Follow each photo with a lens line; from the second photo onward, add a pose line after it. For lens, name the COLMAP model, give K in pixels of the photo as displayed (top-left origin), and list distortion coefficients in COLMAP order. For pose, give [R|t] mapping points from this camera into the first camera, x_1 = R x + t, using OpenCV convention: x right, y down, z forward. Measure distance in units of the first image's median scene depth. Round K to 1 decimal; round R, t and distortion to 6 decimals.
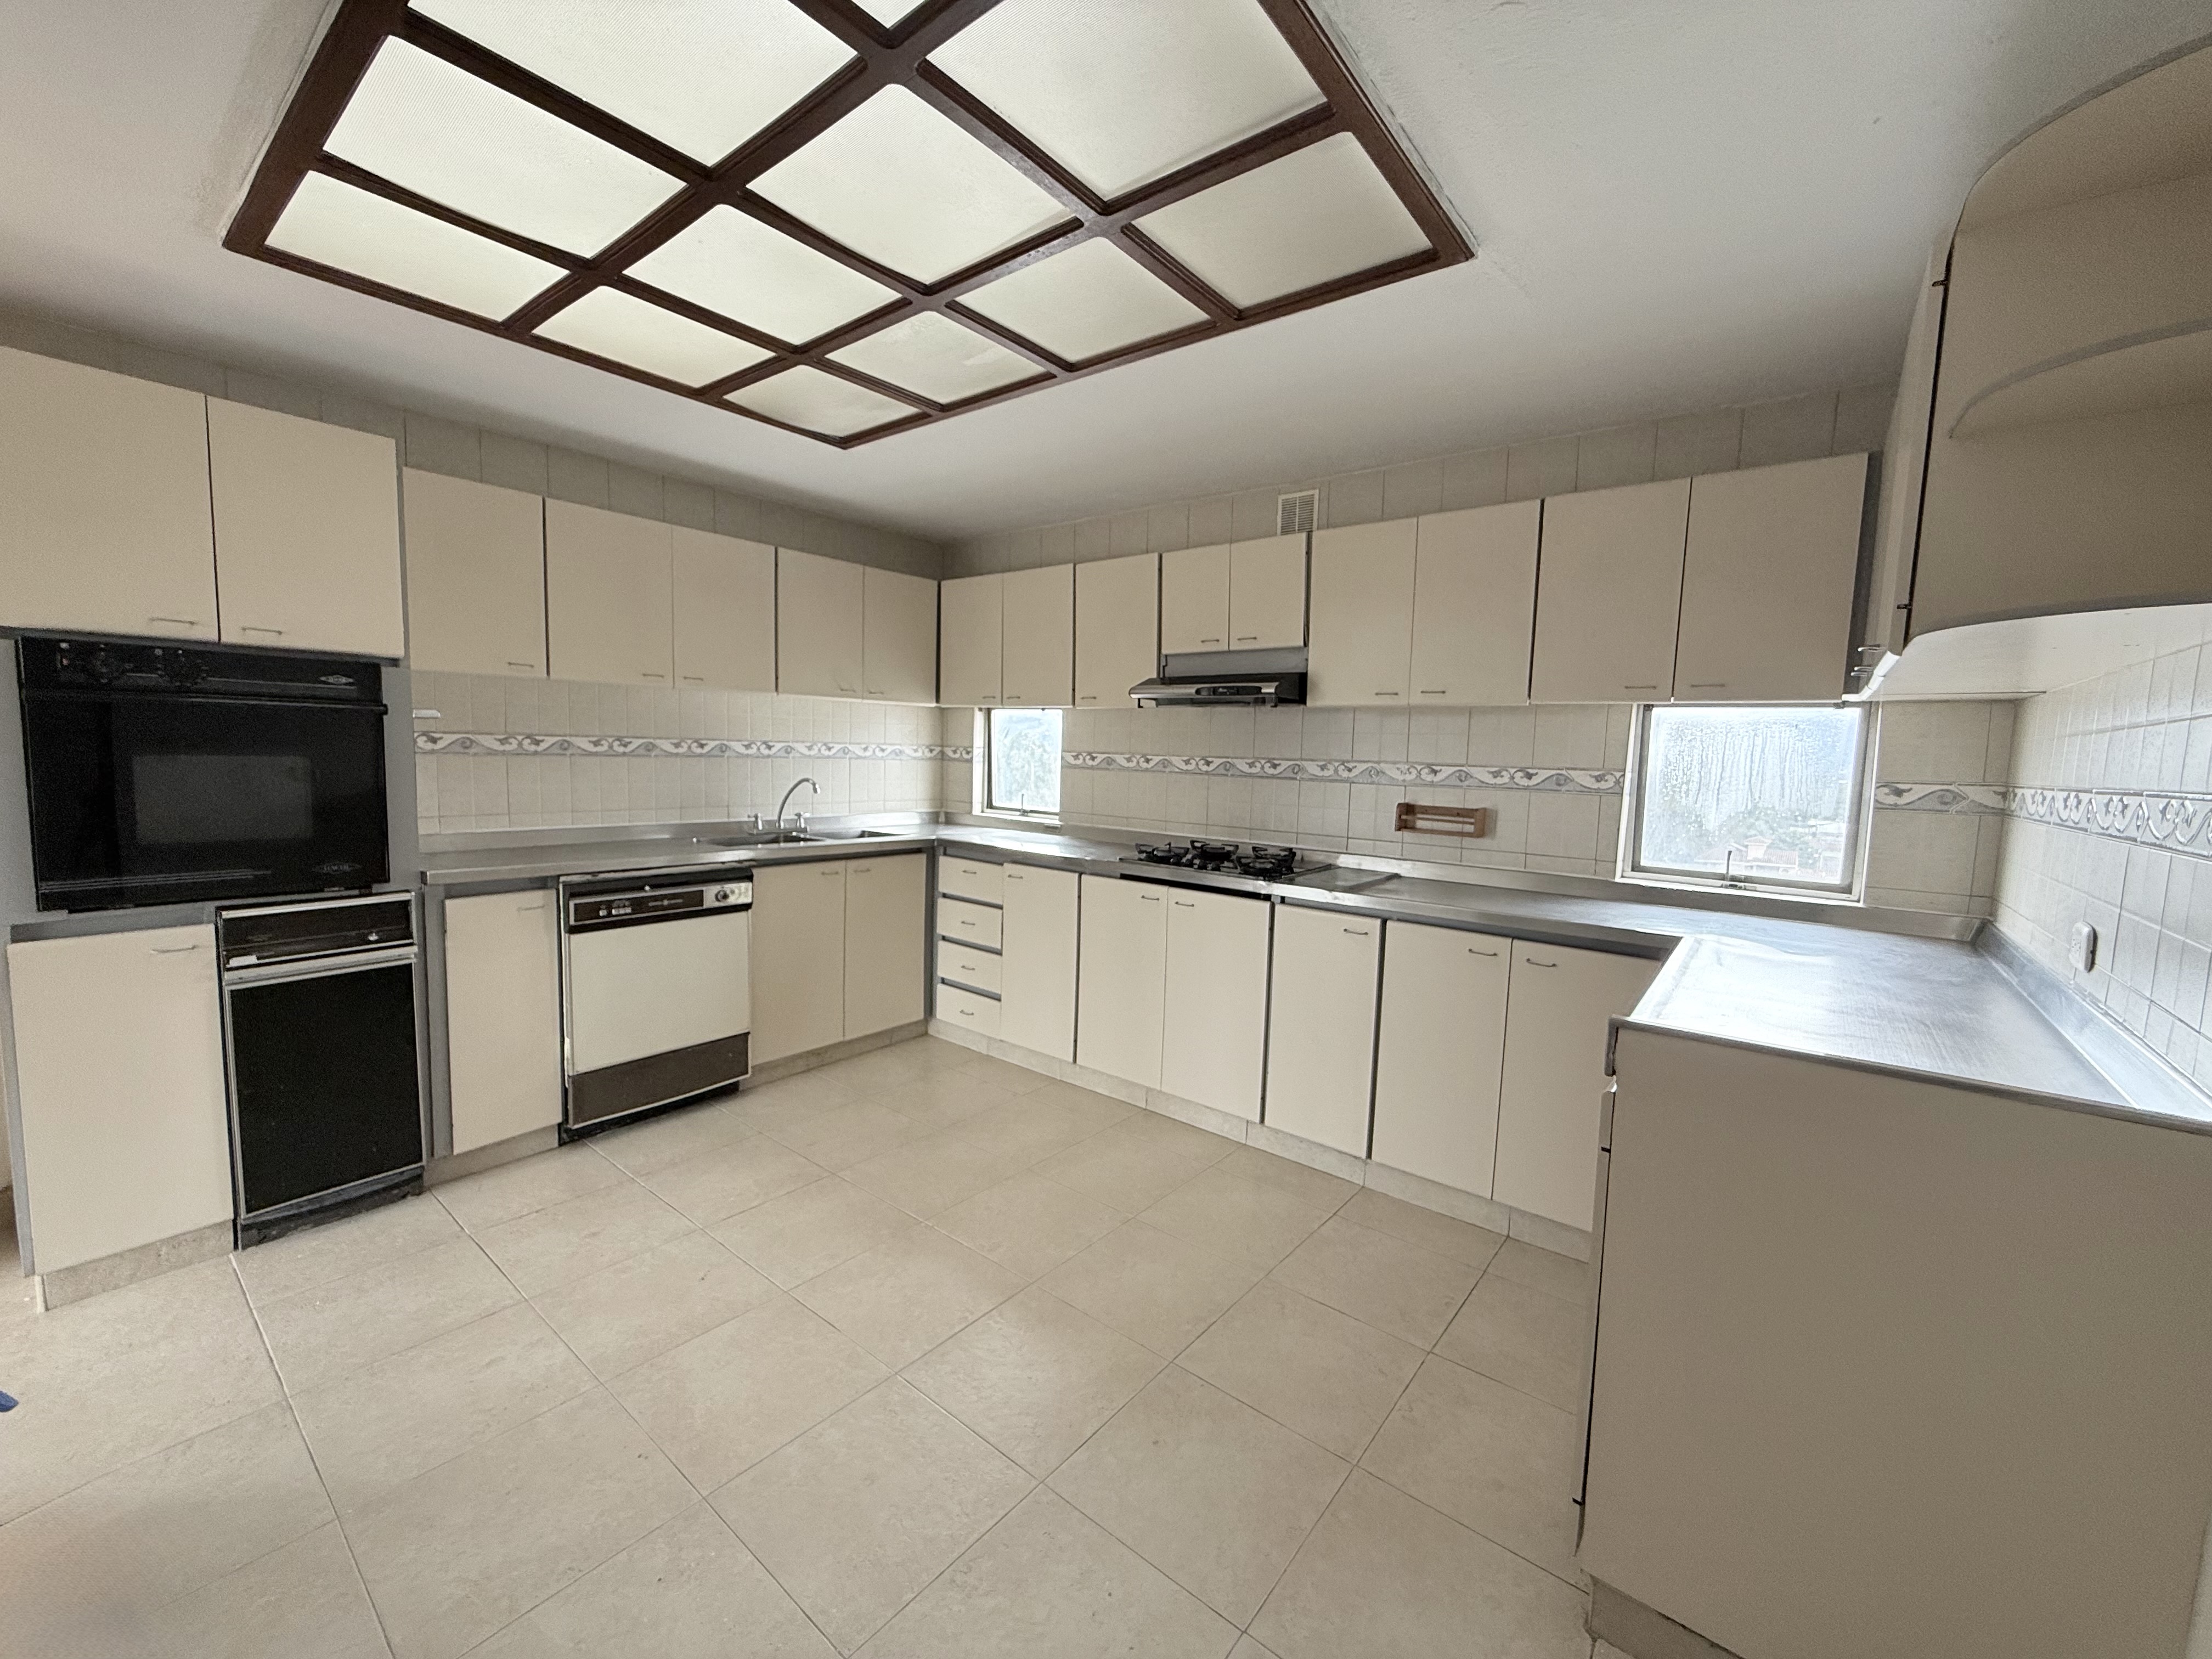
lens RADIAL K [[883.6, 0, 1096.1], [0, 883.6, 829.6], [0, 0, 1]] dist [0.001119, 0.000310]
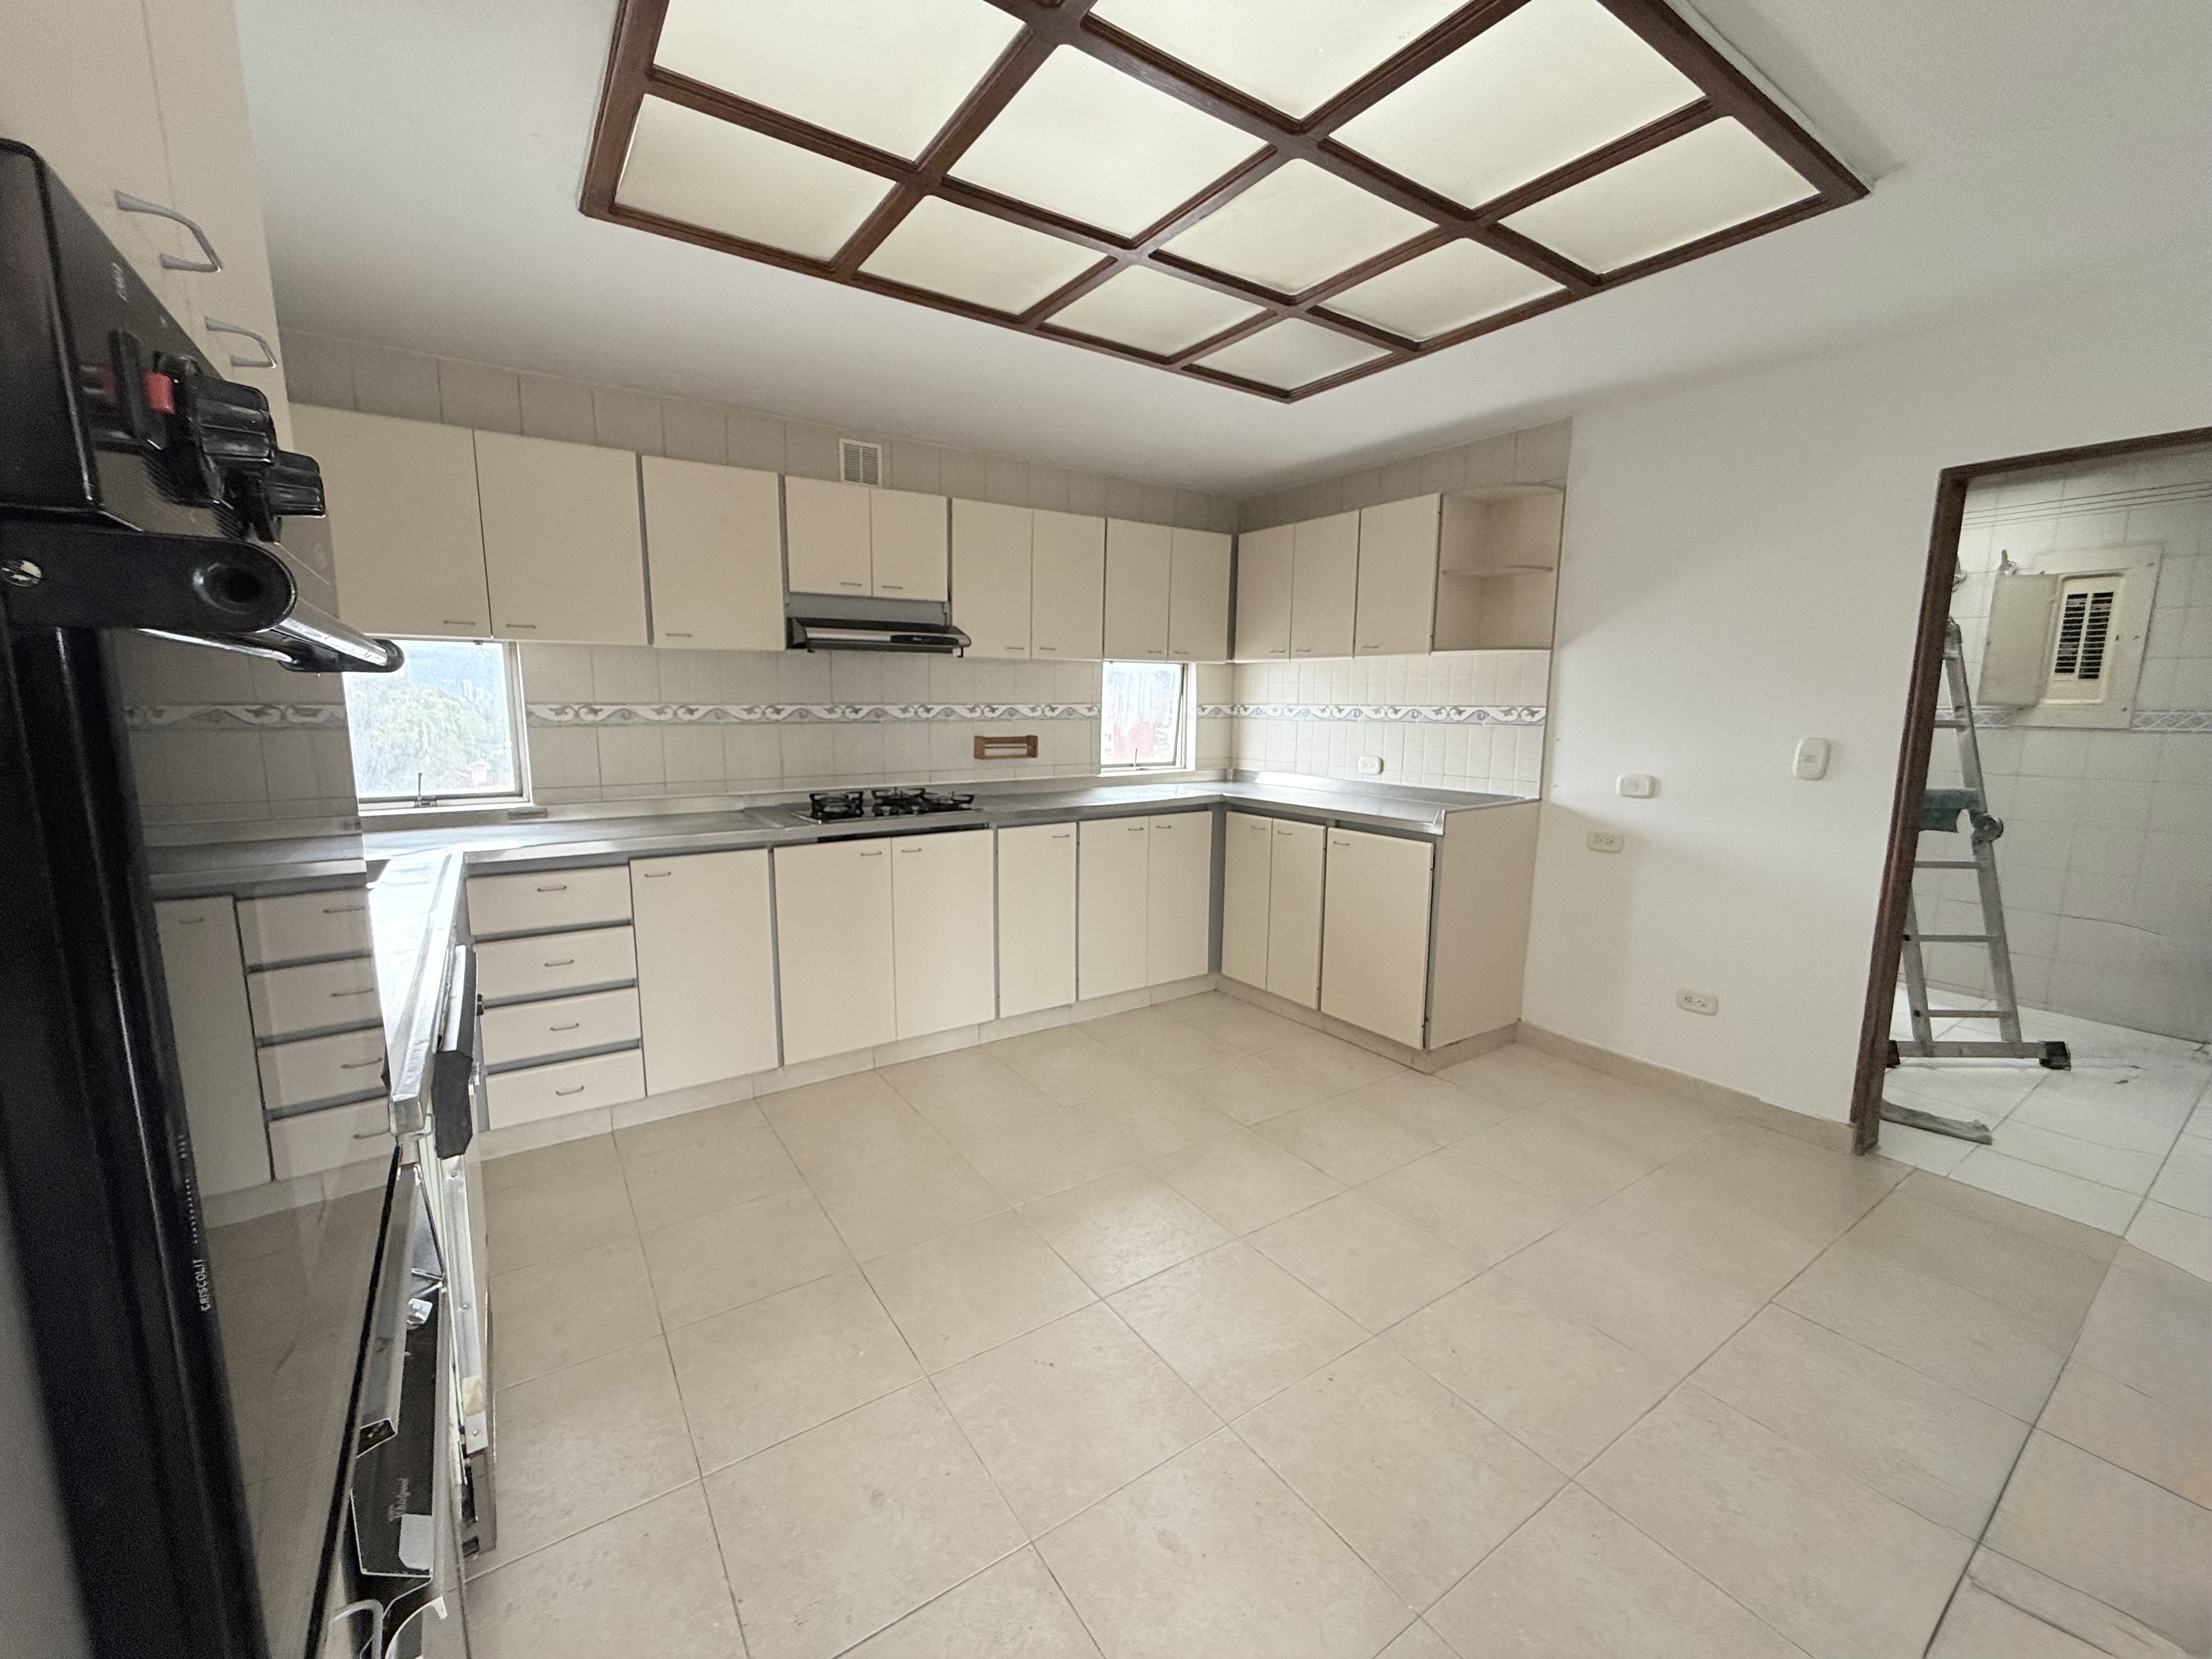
lens RADIAL K [[890.6, 0, 1089.4], [0, 890.6, 830.3], [0, 0, 1]] dist [-0.006438, 0.000008]
pose [[0.292390, -0.169917, 0.941082, -0.797470], [0.092853, 0.984483, 0.148905, -0.071904], [-0.951781, 0.043844, 0.303630, 0.489980]]
